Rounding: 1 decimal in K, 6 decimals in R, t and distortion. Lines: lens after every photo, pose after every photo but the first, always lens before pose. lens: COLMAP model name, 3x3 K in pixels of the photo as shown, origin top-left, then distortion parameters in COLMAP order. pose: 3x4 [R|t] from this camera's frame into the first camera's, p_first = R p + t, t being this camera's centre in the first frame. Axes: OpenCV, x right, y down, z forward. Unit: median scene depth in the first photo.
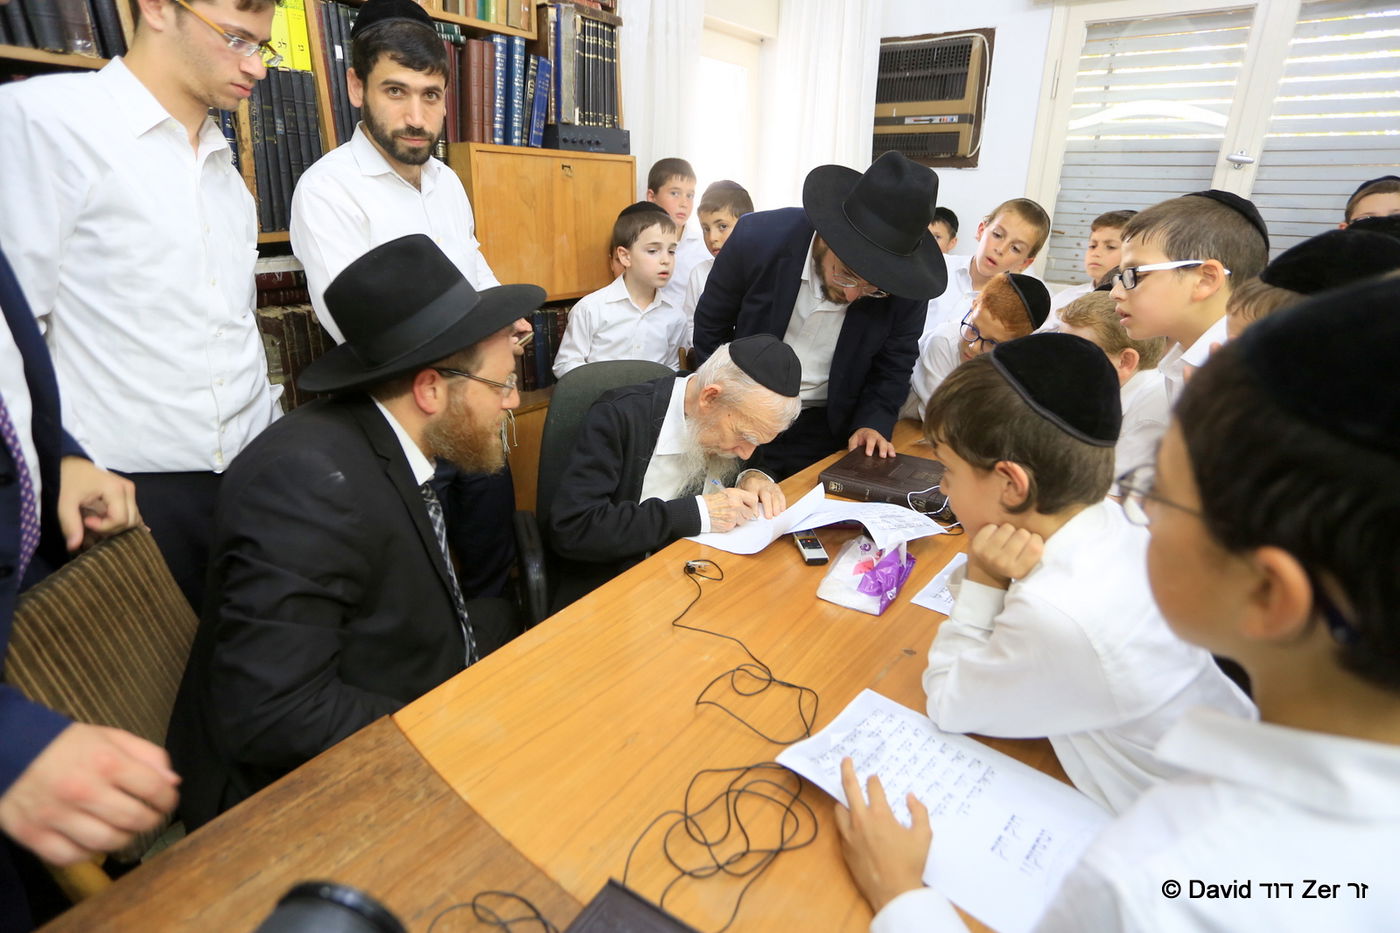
lens RADIAL K [[707.1, 0, 701.7], [0, 707.1, 468.5], [0, 0, 1]] dist [-0.051961, 0.021281]
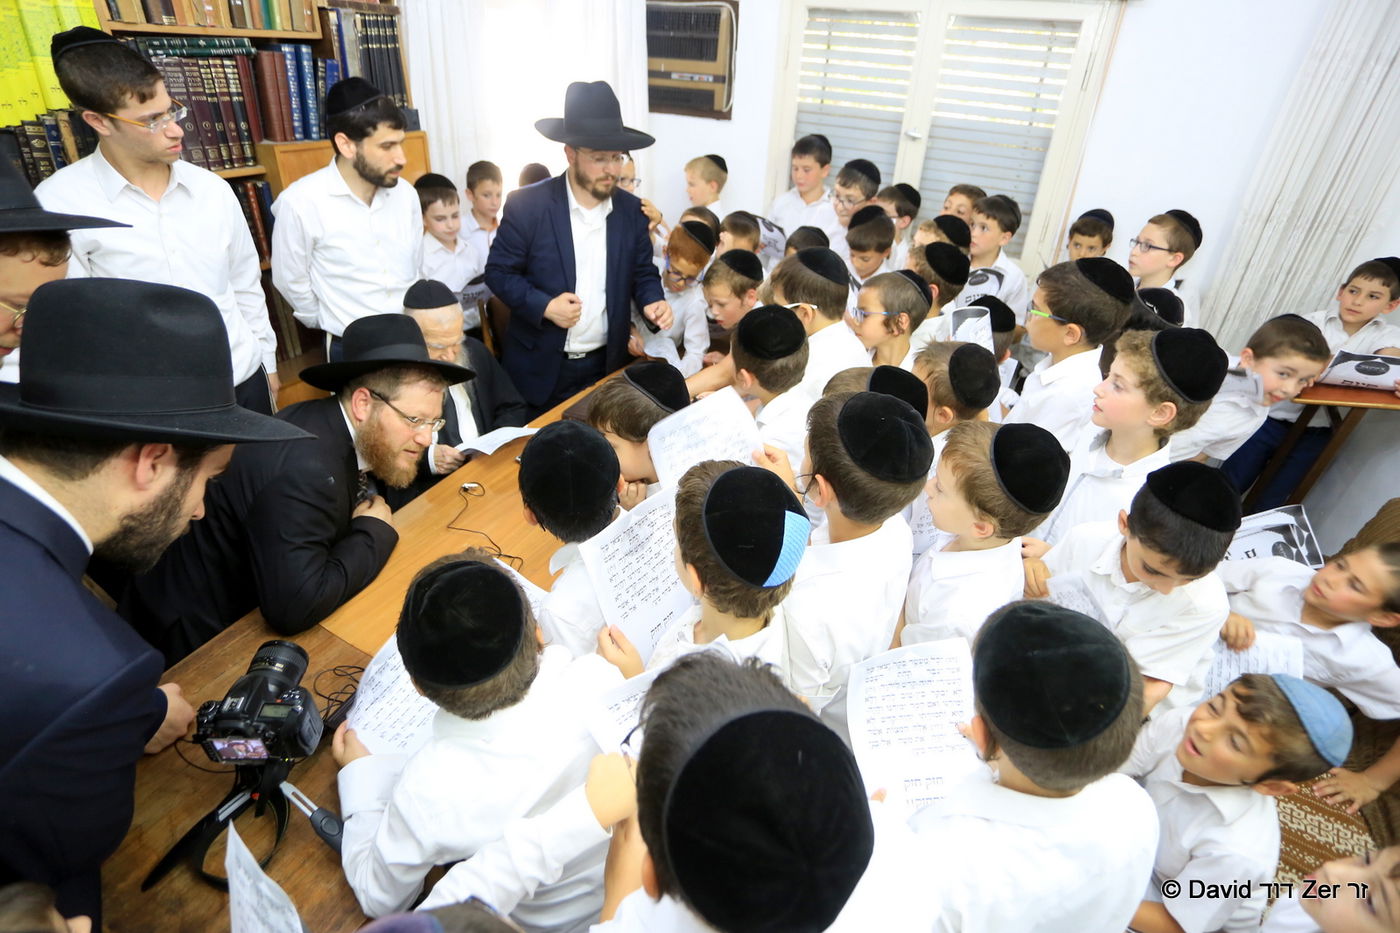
lens RADIAL K [[707.1, 0, 702.8], [0, 707.1, 464.9], [0, 0, 1]] dist [-0.051961, 0.021281]
pose [[0.982355, -0.070915, 0.173063, 0.138346], [0.038498, 0.982183, 0.183940, -0.106336], [-0.183023, -0.174032, 0.967582, -0.356209]]
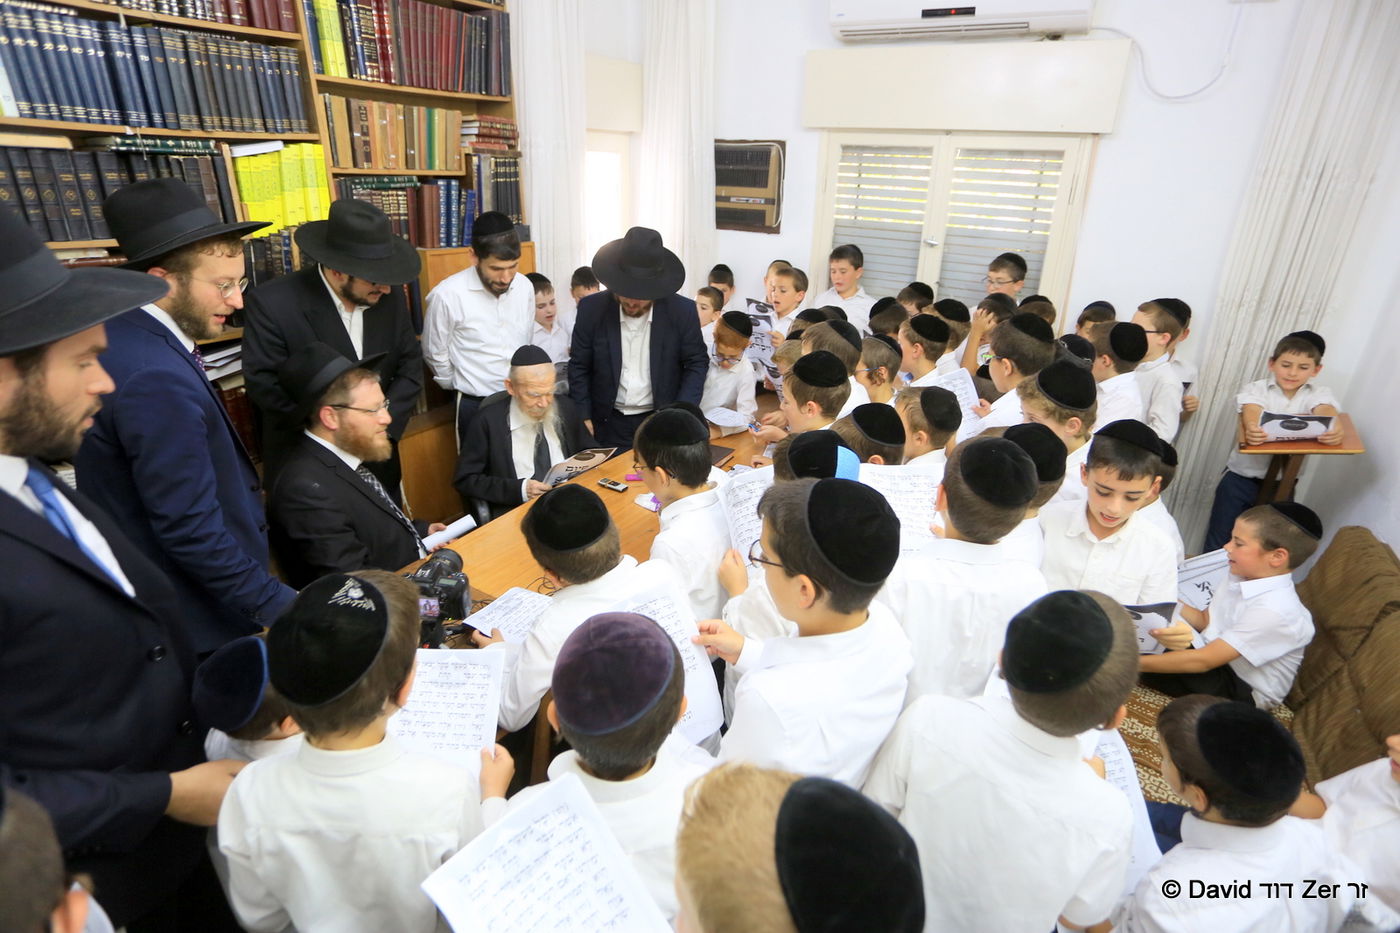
lens RADIAL K [[707.1, 0, 702.7], [0, 707.1, 458.0], [0, 0, 1]] dist [-0.051961, 0.021281]
pose [[0.995360, -0.026930, 0.092377, 0.128811], [0.025155, 0.999477, 0.020316, -0.005911], [-0.092876, -0.017898, 0.995517, -0.614778]]
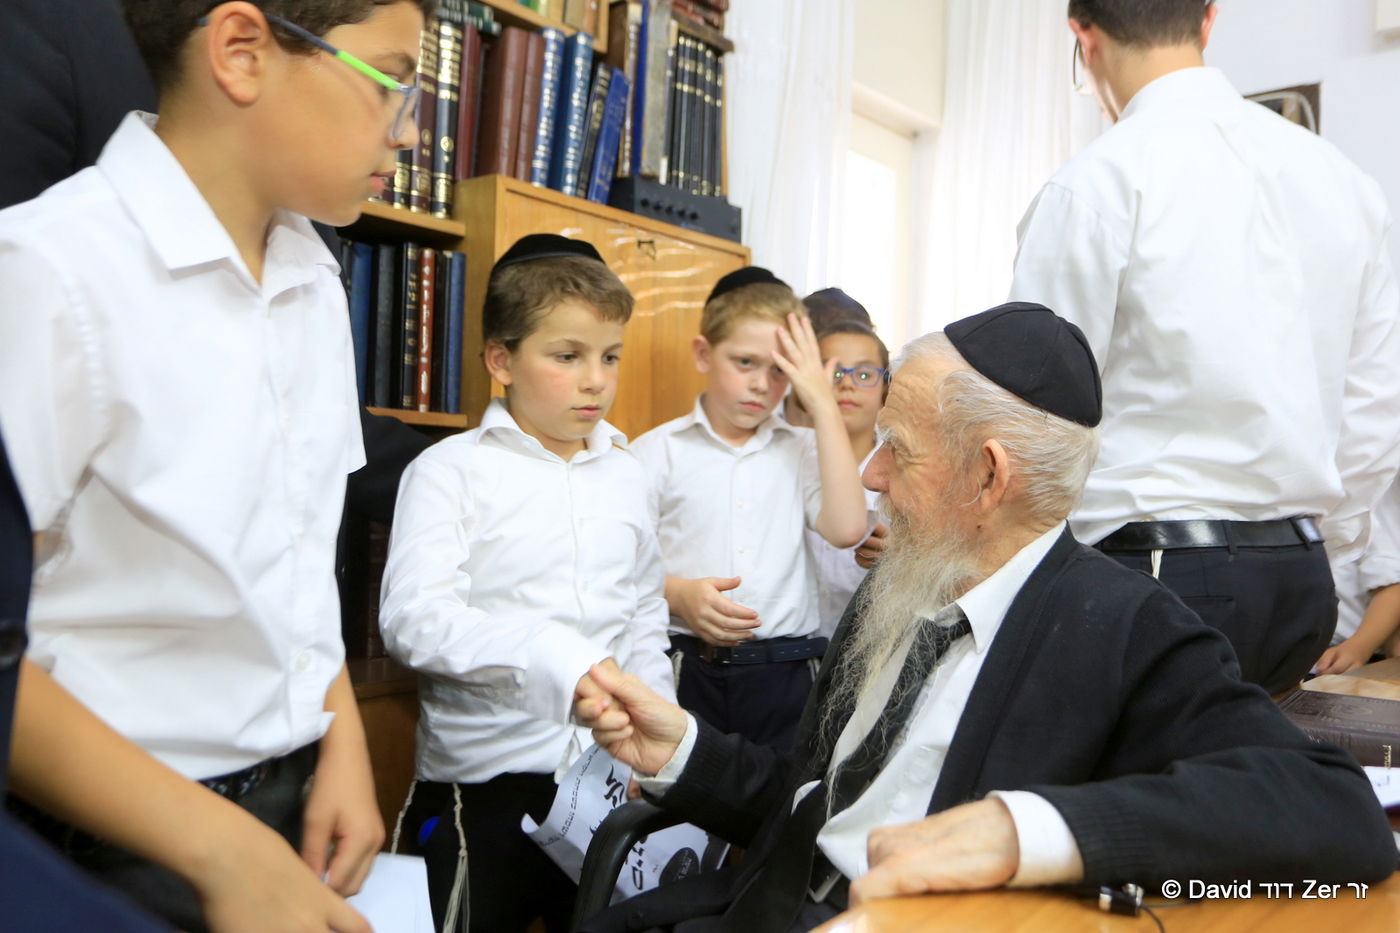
lens RADIAL K [[1224.5, 0, 694.8], [0, 1224.5, 474.5], [0, 0, 1]] dist [-0.001494, 0.058146]
pose [[0.999734, 0.007861, -0.021668, -0.134724], [-0.015275, 0.929940, -0.367394, 0.113895], [0.017262, 0.367627, 0.929813, 0.148350]]
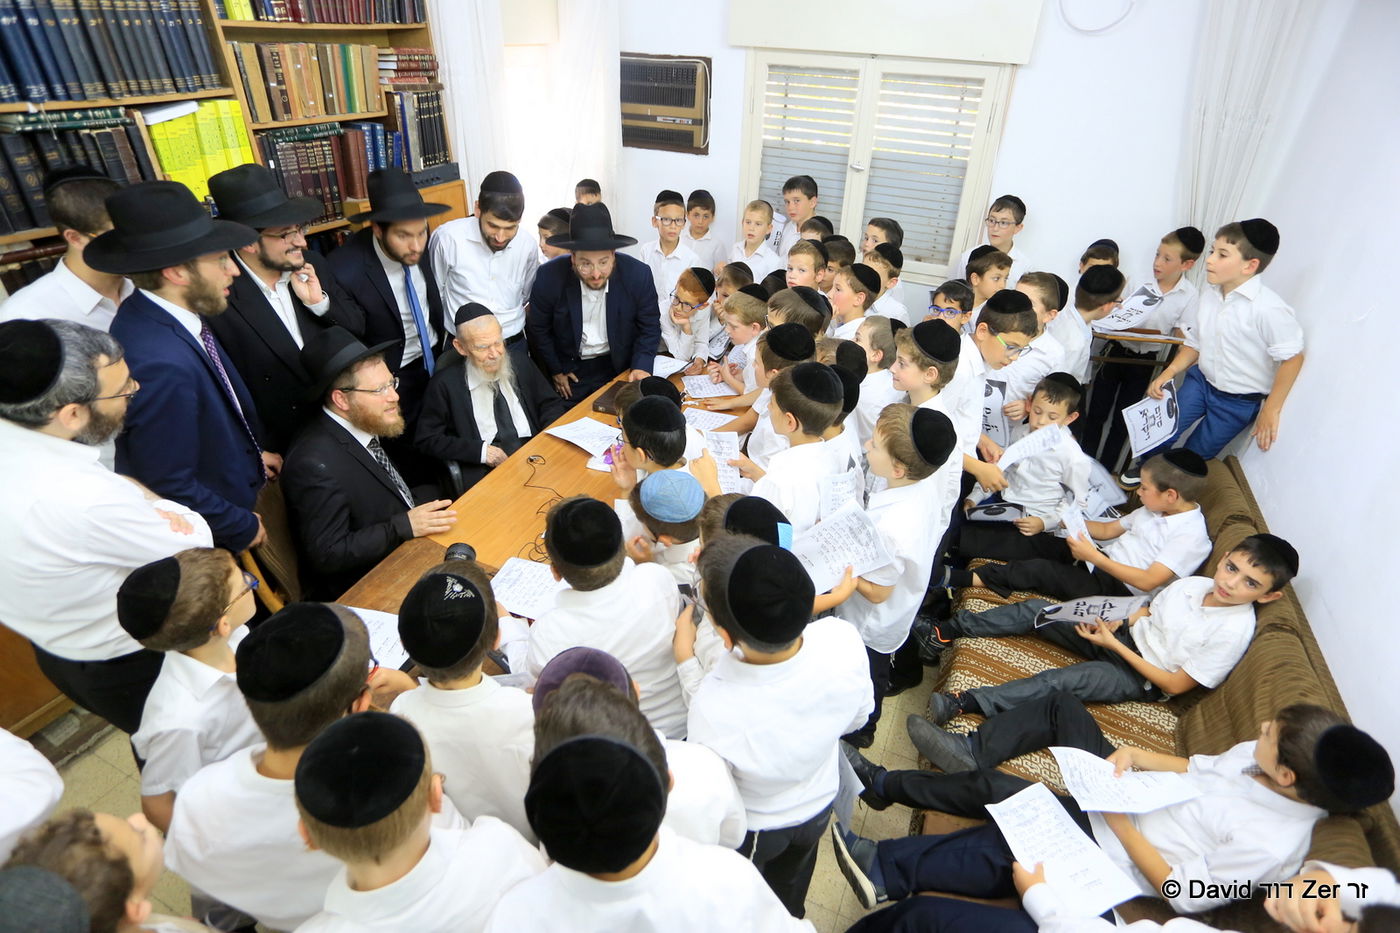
lens RADIAL K [[707.1, 0, 699.3], [0, 707.1, 459.1], [0, 0, 1]] dist [-0.051961, 0.021281]
pose [[0.975470, -0.106311, 0.192758, 0.046870], [0.067857, 0.978228, 0.196124, -0.147058], [-0.209412, -0.178233, 0.961447, -0.696010]]
